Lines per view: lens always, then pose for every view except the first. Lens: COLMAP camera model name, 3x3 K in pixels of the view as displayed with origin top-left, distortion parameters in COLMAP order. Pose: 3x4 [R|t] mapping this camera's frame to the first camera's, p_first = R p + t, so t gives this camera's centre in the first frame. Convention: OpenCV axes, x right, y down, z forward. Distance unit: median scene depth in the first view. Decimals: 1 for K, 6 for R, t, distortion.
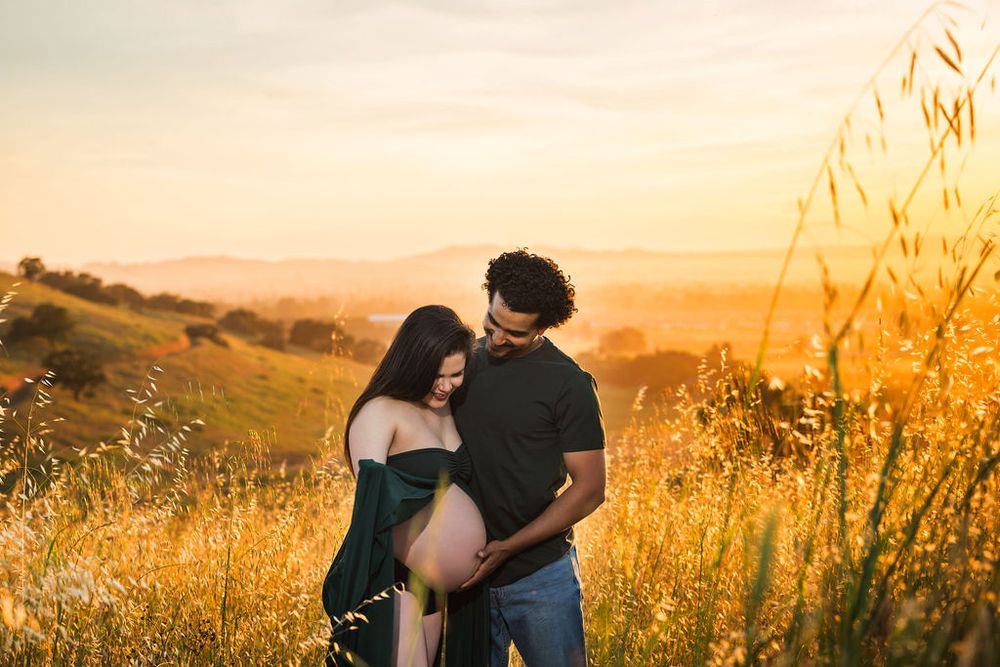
lens RADIAL K [[1991.5, 0, 499.7], [0, 1991.5, 334.6], [0, 0, 1]] dist [0.053517, 0.000000]
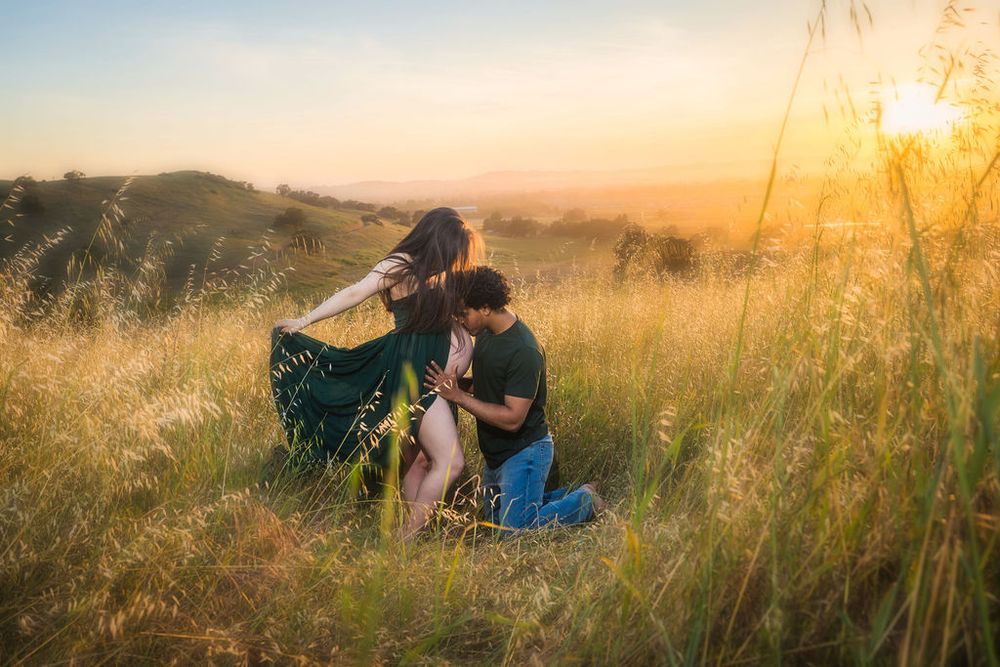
lens RADIAL K [[852.4, 0, 500.5], [0, 852.4, 333.4], [0, 0, 1]] dist [0.065914, 0.002916]
pose [[0.998929, -0.039978, -0.023298, 0.000146], [0.042726, 0.990233, 0.132712, 0.004782], [0.017765, -0.133565, 0.990881, 0.122981]]
